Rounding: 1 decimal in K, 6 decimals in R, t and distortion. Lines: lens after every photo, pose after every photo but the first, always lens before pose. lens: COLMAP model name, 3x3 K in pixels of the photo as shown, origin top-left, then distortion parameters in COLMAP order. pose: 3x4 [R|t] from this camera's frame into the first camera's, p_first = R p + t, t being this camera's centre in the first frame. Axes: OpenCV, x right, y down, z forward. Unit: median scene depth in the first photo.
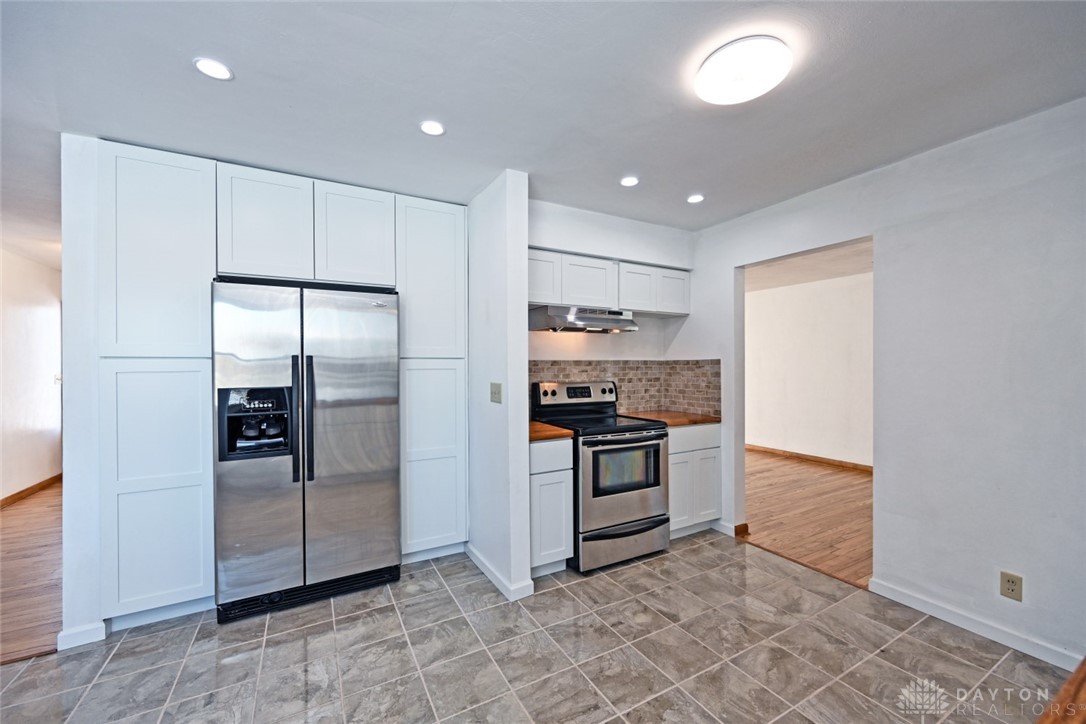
lens RADIAL K [[426.3, 0, 547.2], [0, 426.3, 366.6], [0, 0, 1]] dist [0.001597, -0.000334]
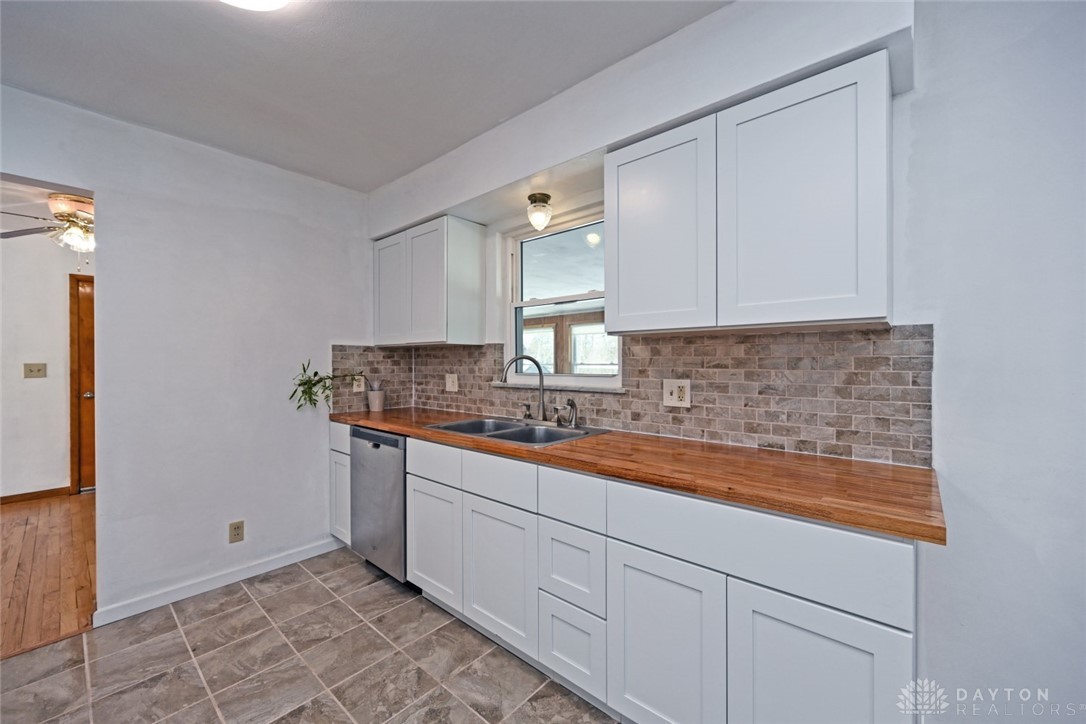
lens RADIAL K [[426.3, 0, 540.3], [0, 426.3, 362.4], [0, 0, 1]] dist [0.001597, -0.000334]
pose [[-0.330603, 0.000229, 0.943770, -0.349946], [0.004595, 0.999989, 0.001367, 0.027120], [-0.943759, 0.004788, -0.330601, 0.556779]]
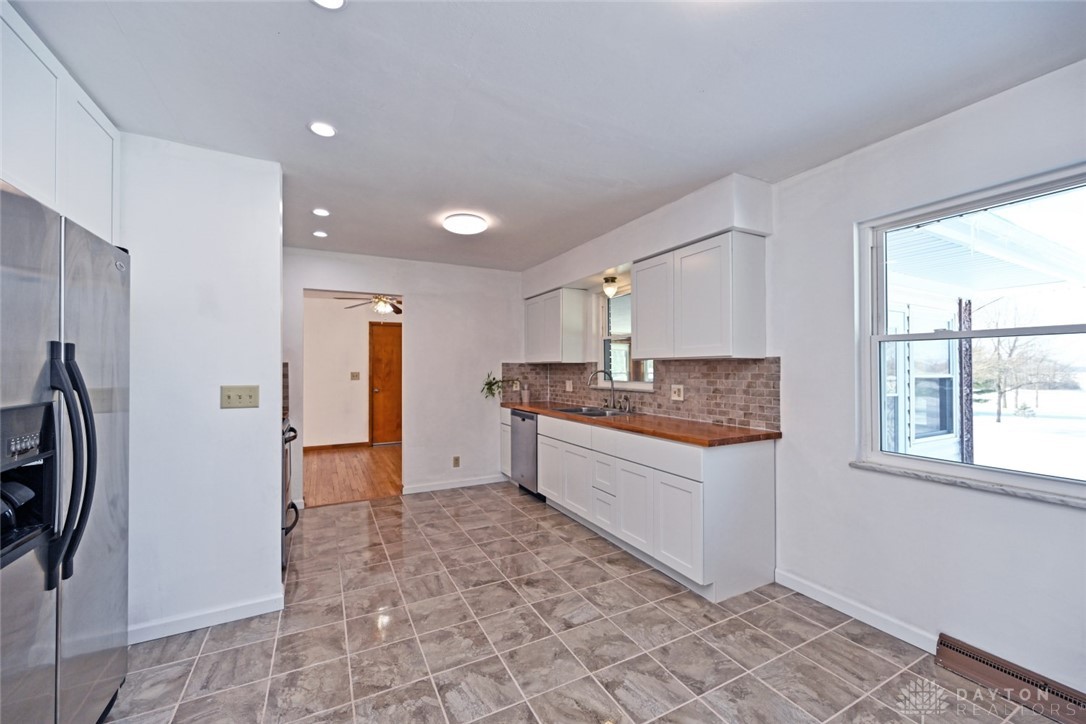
lens RADIAL K [[426.3, 0, 544.3], [0, 426.3, 364.3], [0, 0, 1]] dist [0.001597, -0.000334]
pose [[0.025508, 0.013216, 0.999587, -1.210504], [0.002058, 0.999910, -0.013273, 0.009536], [-0.999673, 0.002395, 0.025478, 0.438774]]
